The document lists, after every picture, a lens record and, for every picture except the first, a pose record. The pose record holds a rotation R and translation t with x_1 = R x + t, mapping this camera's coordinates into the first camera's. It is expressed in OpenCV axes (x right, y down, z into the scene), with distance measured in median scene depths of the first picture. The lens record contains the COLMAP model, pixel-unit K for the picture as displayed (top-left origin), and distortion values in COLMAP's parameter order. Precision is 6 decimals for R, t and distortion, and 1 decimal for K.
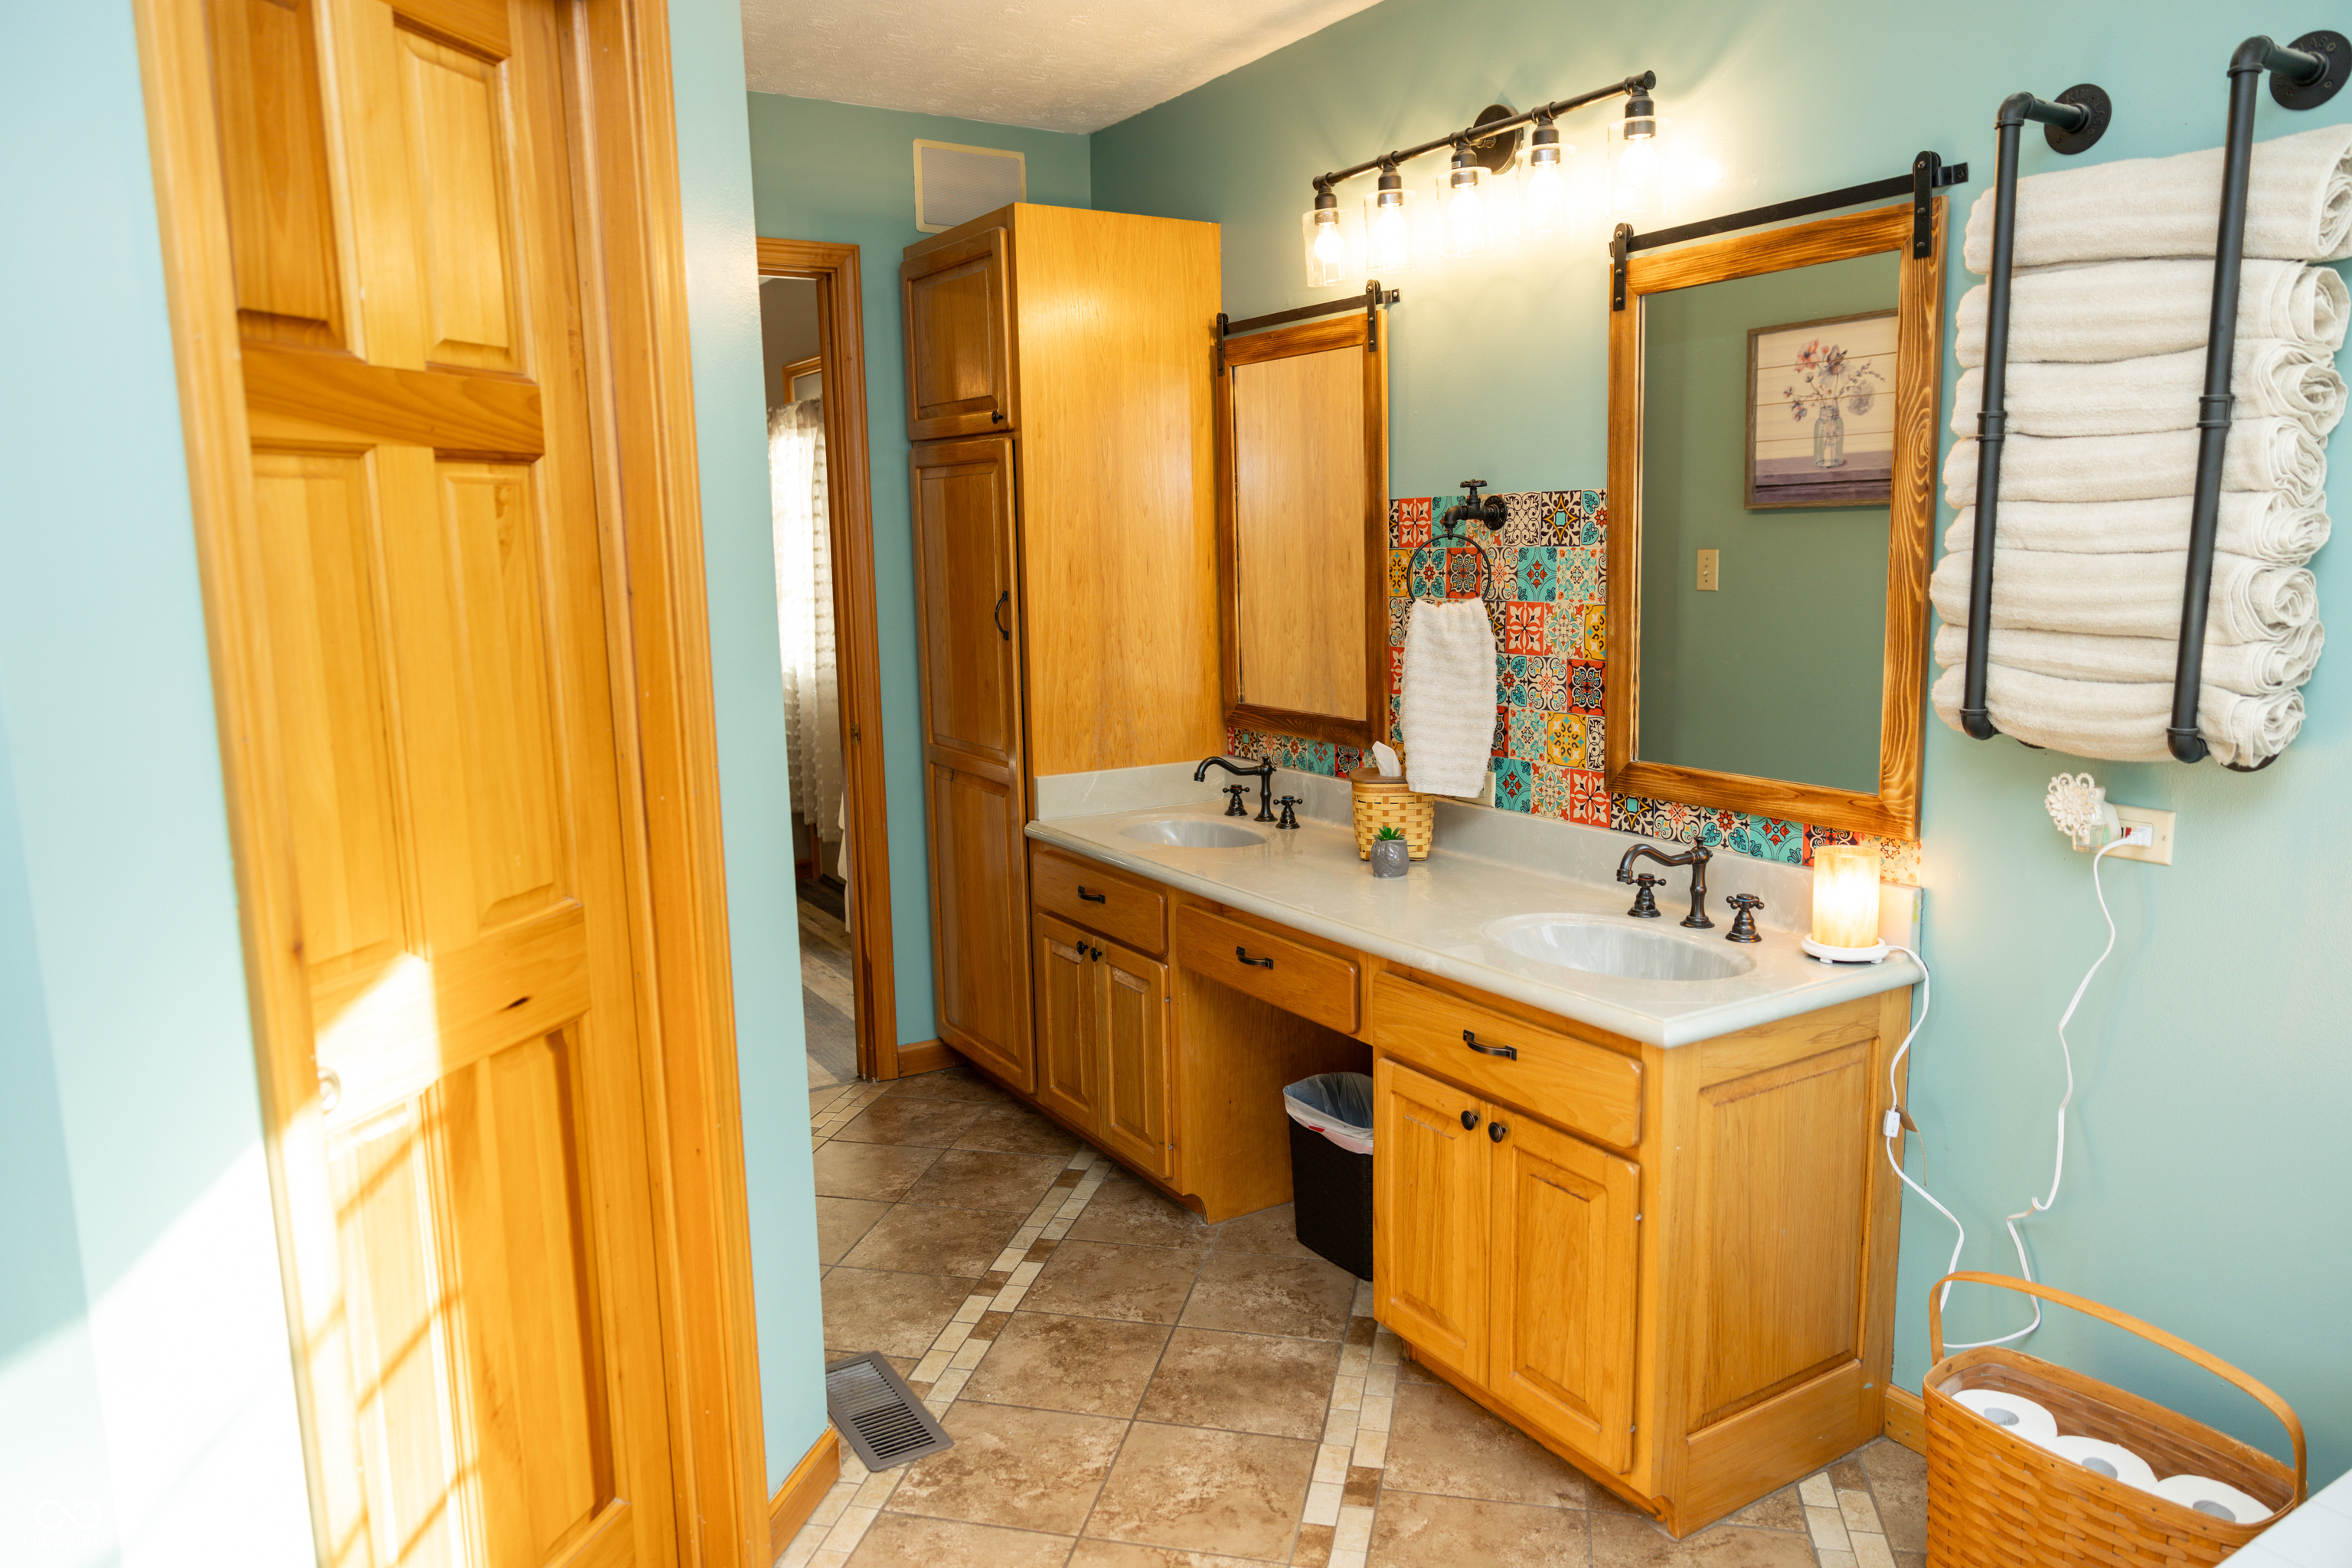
lens RADIAL K [[1577.8, 0, 1182.3], [0, 1577.8, 787.5], [0, 0, 1]] dist [-0.005161, 0.014141]
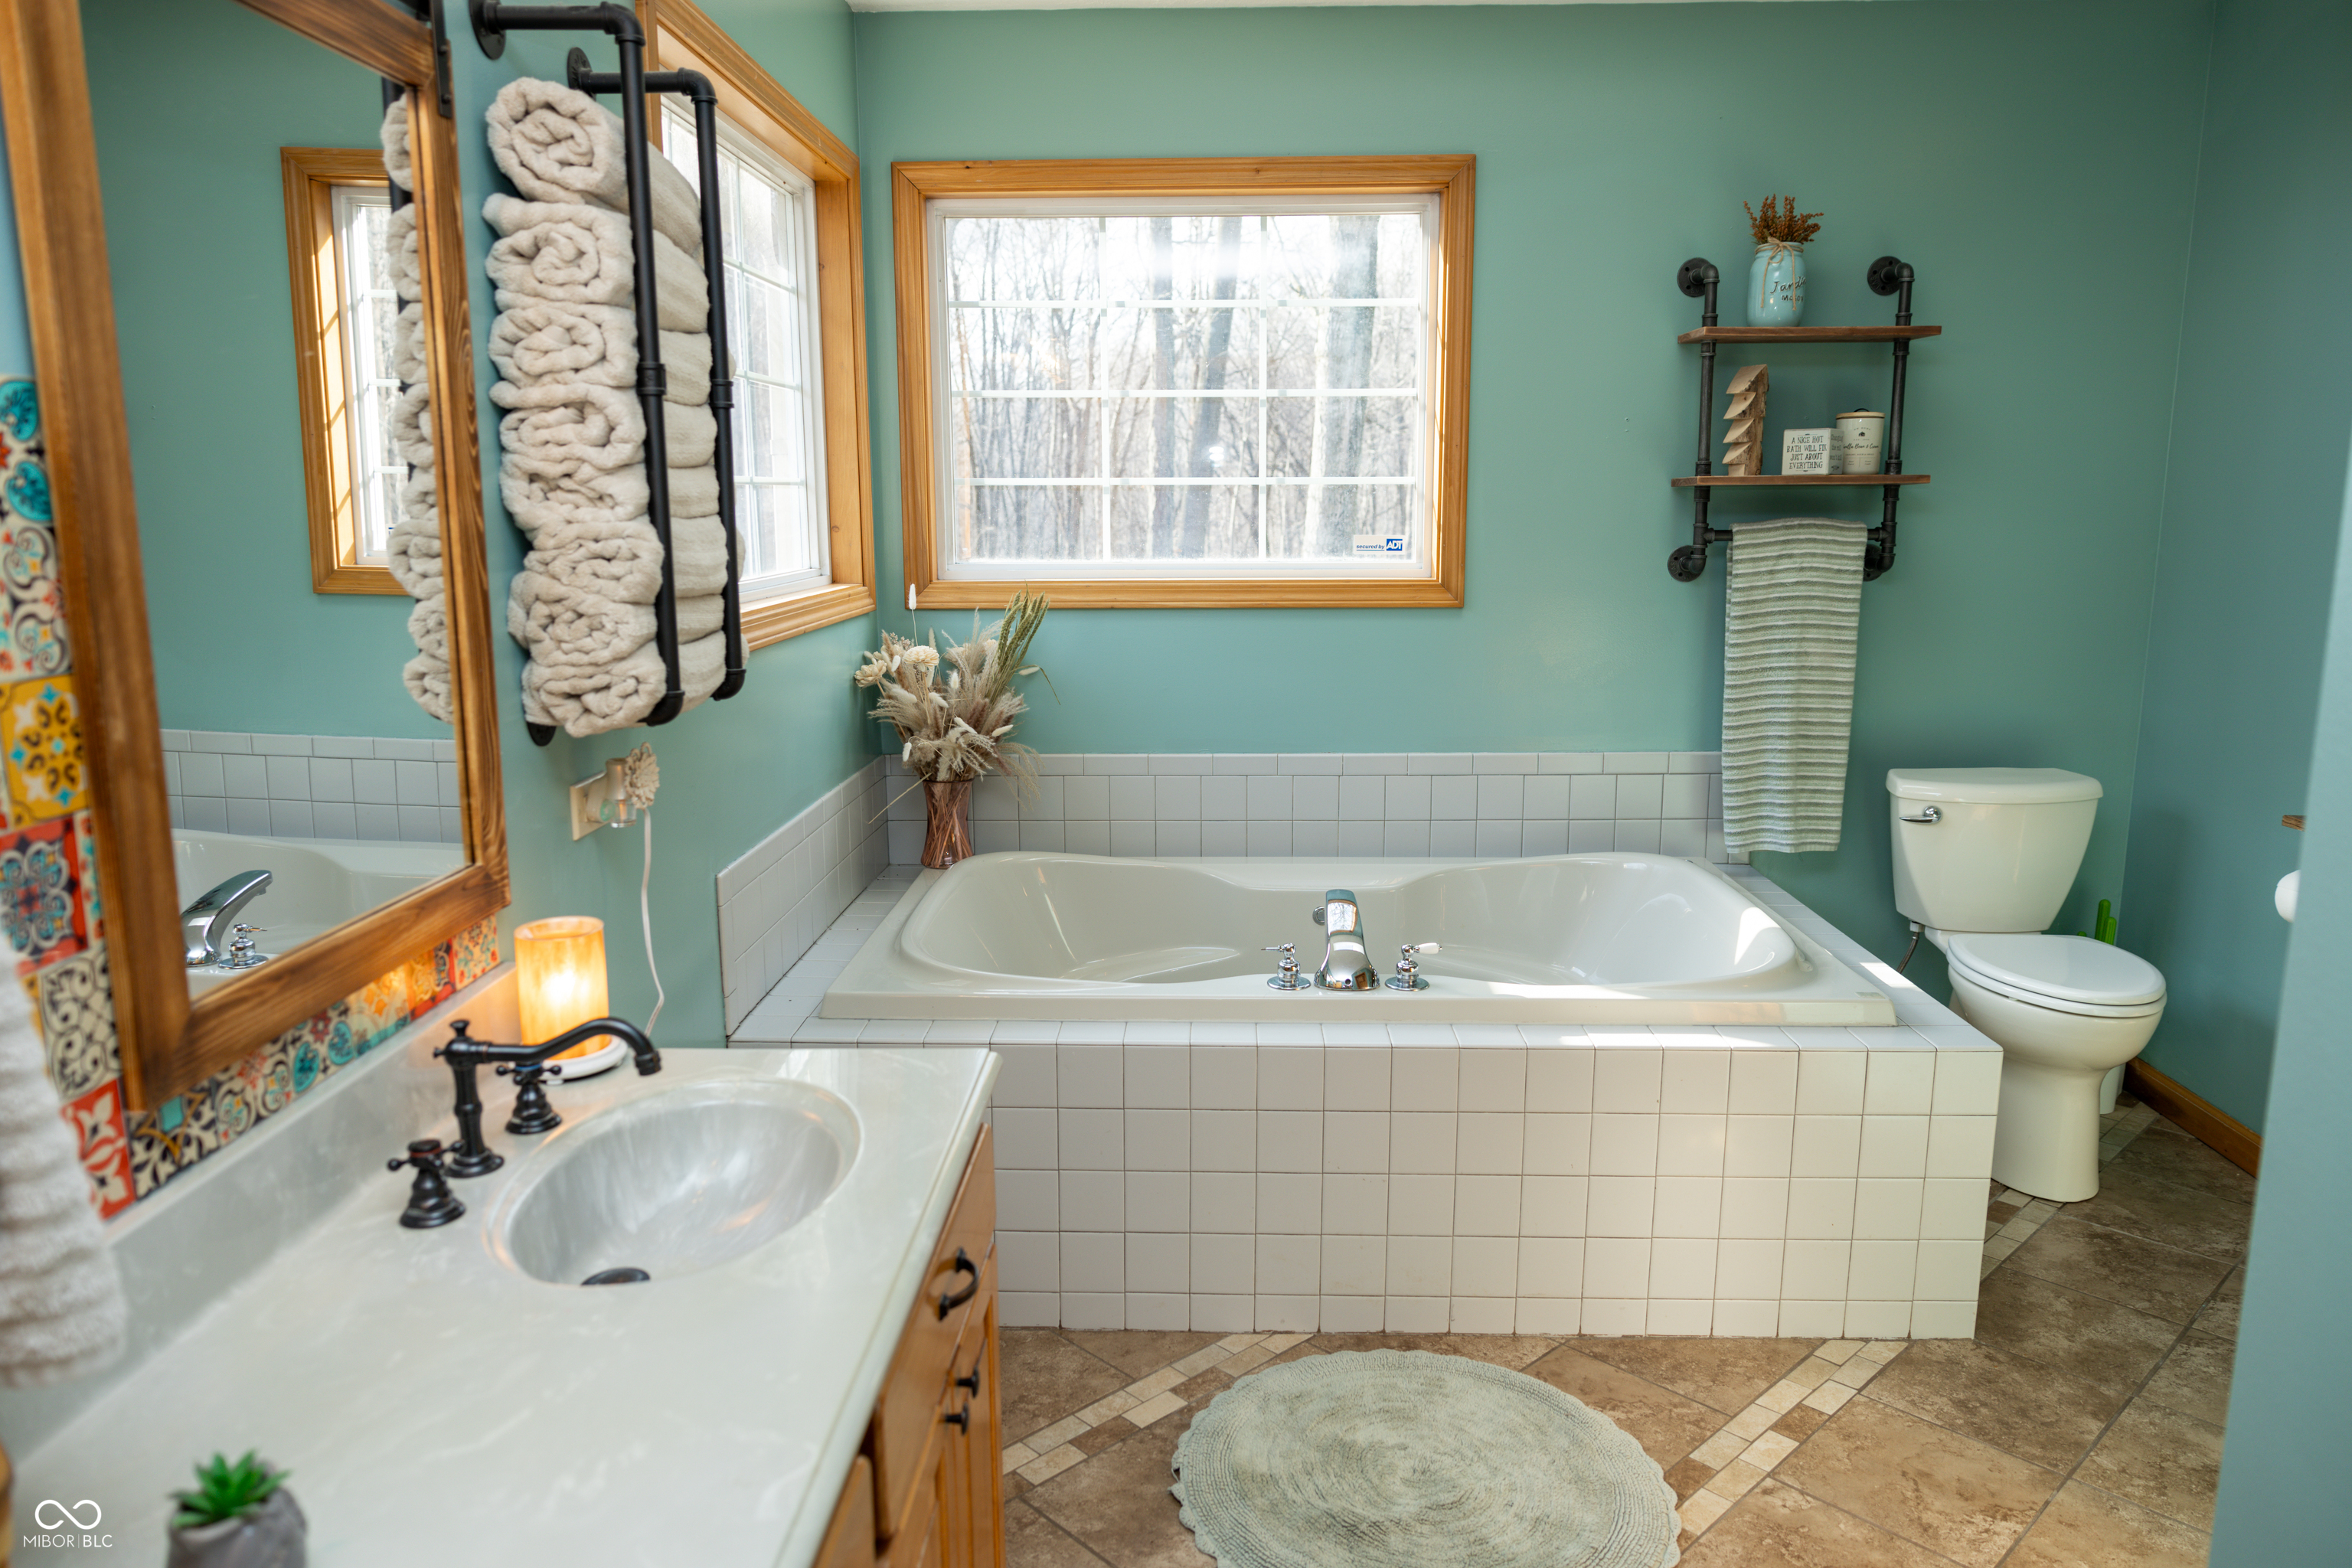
lens RADIAL K [[1577.8, 0, 1182.3], [0, 1577.8, 787.5], [0, 0, 1]] dist [-0.005161, 0.014141]
pose [[-0.829919, -0.082676, 0.551723, -0.189002], [0.104959, 0.948159, 0.299965, -0.181940], [-0.547921, 0.306855, -0.778218, 1.188414]]
